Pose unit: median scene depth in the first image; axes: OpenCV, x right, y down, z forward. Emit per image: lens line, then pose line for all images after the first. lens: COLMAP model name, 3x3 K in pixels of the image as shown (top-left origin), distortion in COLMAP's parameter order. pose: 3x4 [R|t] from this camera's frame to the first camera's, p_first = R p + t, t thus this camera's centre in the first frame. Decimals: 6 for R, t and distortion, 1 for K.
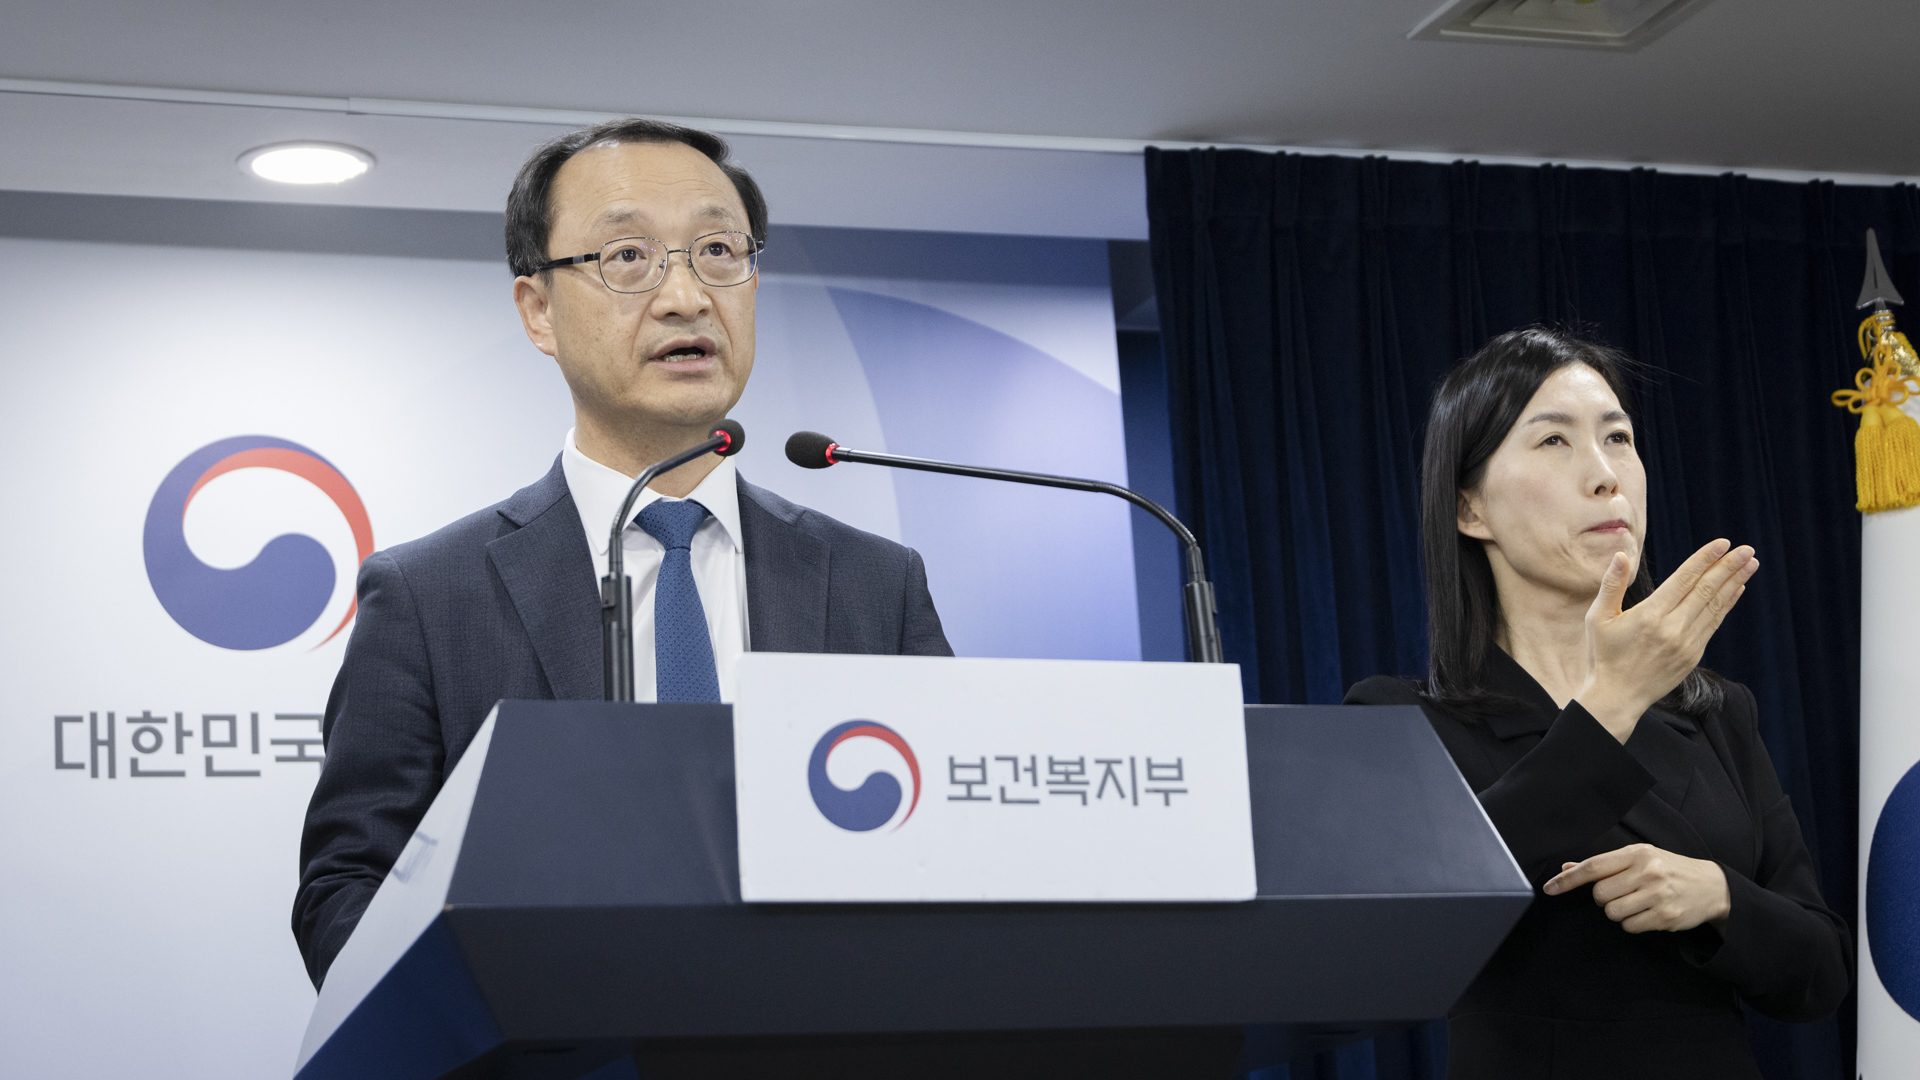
lens RADIAL K [[3871.5, 0, 998.7], [0, 3871.5, 569.2], [0, 0, 1]] dist [0.024198, 0.000000]
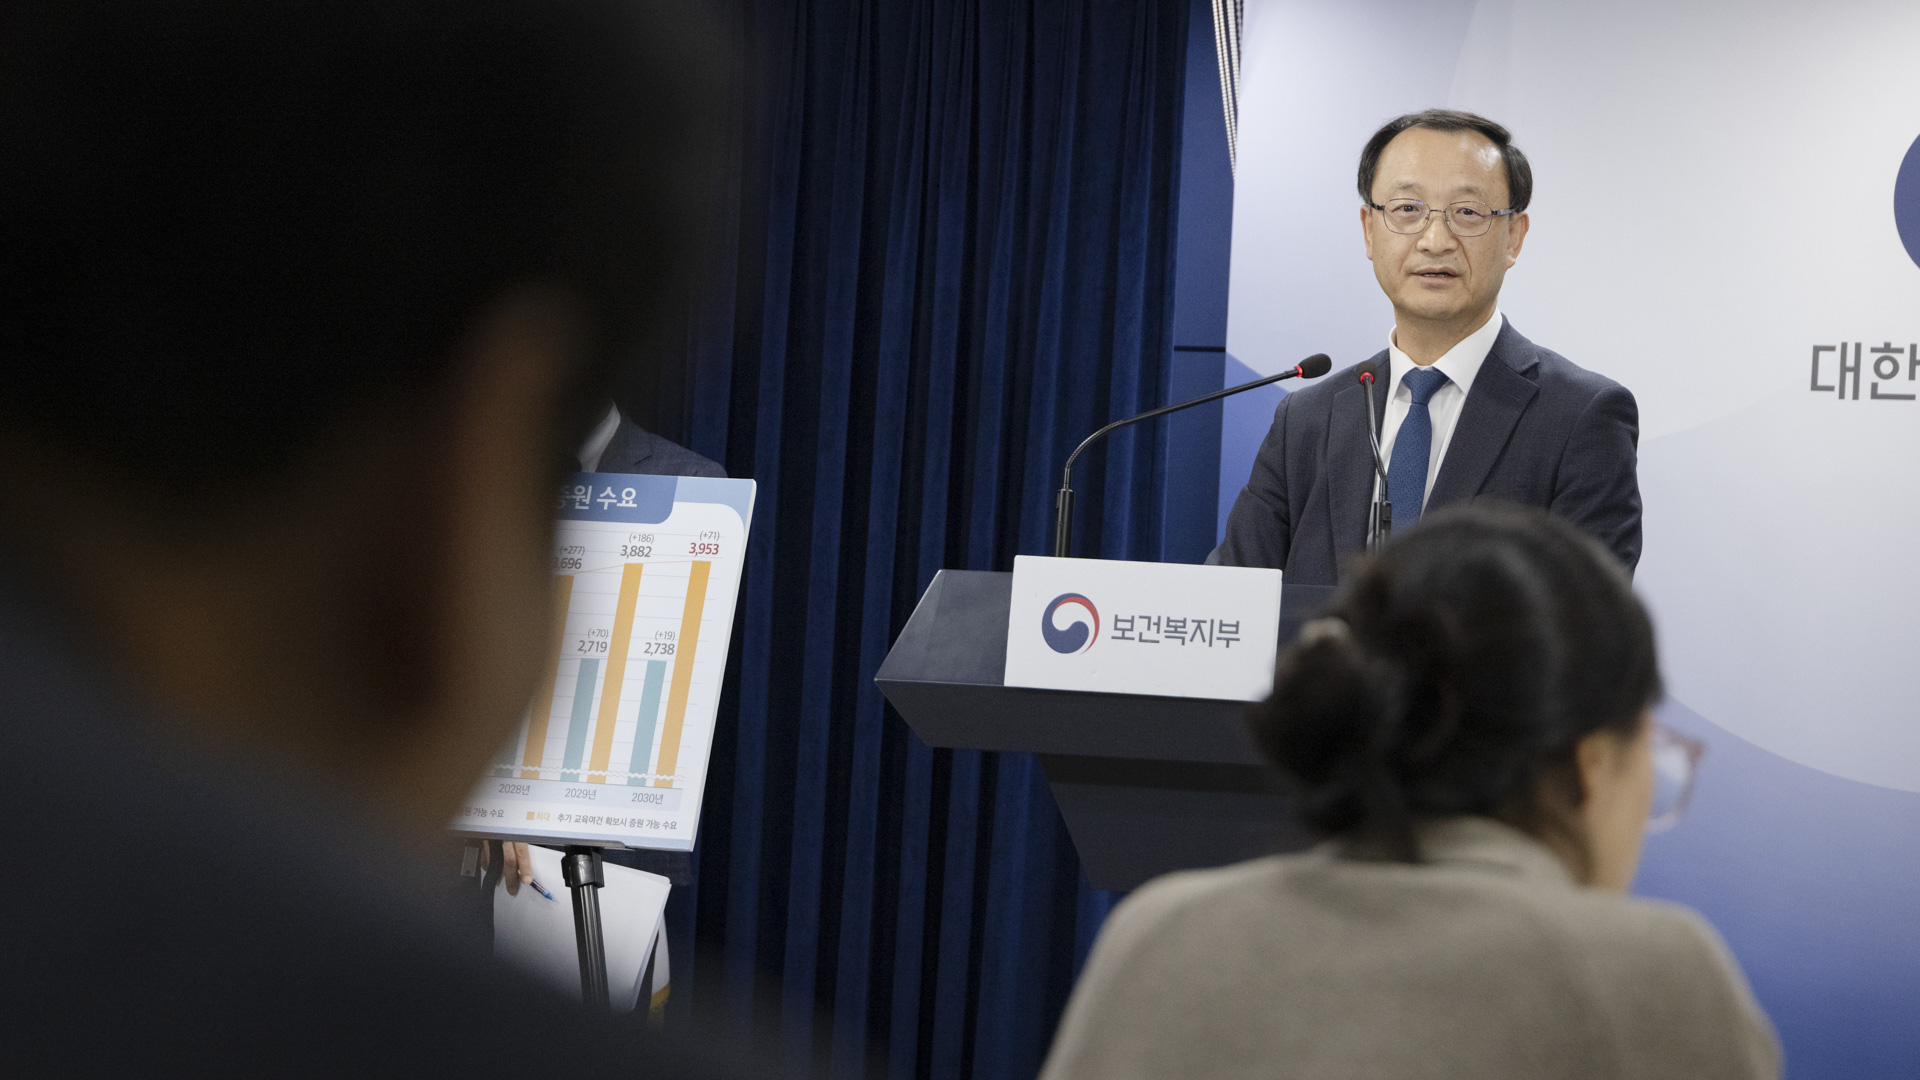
lens RADIAL K [[6901.1, 0, 870.5], [0, 6901.1, 502.7], [0, 0, 1]] dist [0.087840, 0.000000]
pose [[0.669454, 0.067226, -0.739805, 2.035963], [0.057709, 0.988181, 0.142017, -0.416833], [0.740608, -0.137768, 0.657662, -1.090858]]
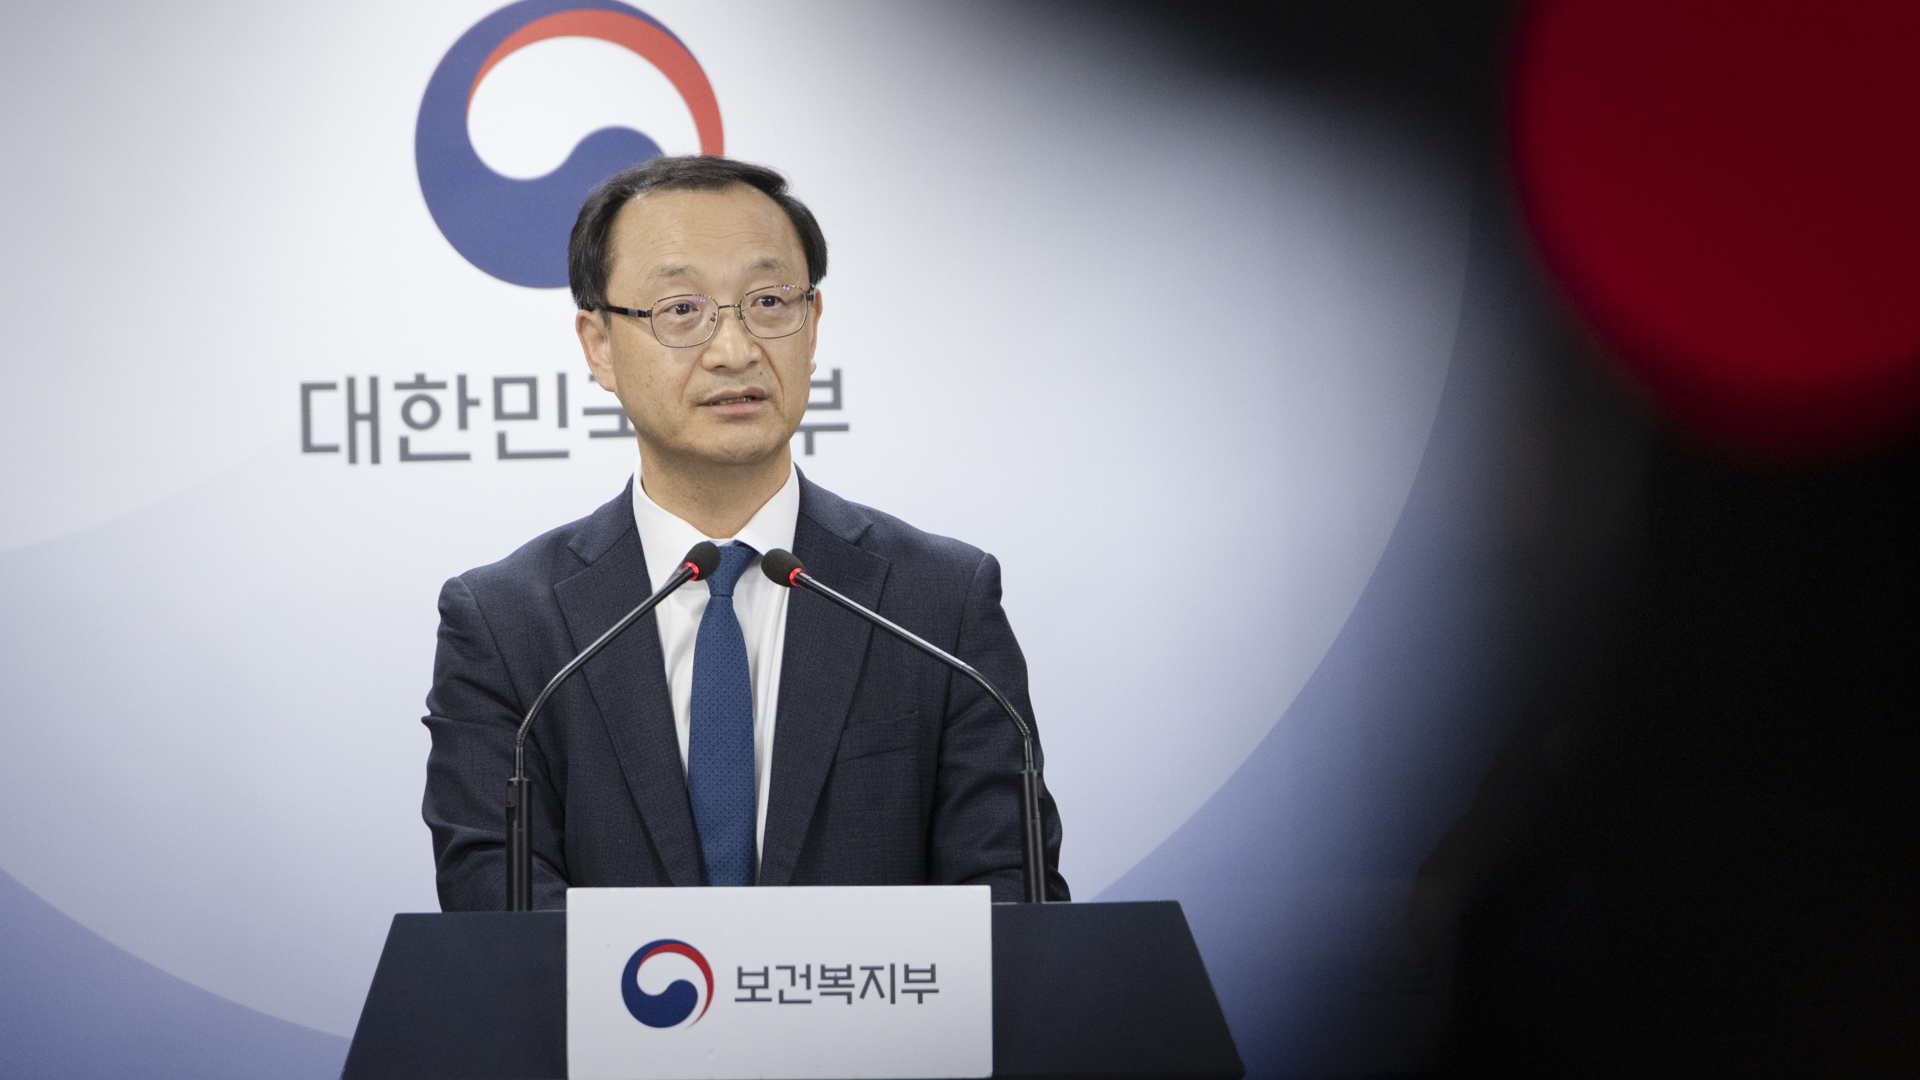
lens RADIAL K [[14262.9, 0, 959.7], [0, 14262.9, 541.9], [0, 0, 1]] dist [-0.513567, 0.000000]
pose [[0.966376, 0.037999, -0.254311, 1.075106], [0.014150, 0.979663, 0.200150, -0.886216], [0.256745, -0.197018, 0.946185, -2.930721]]
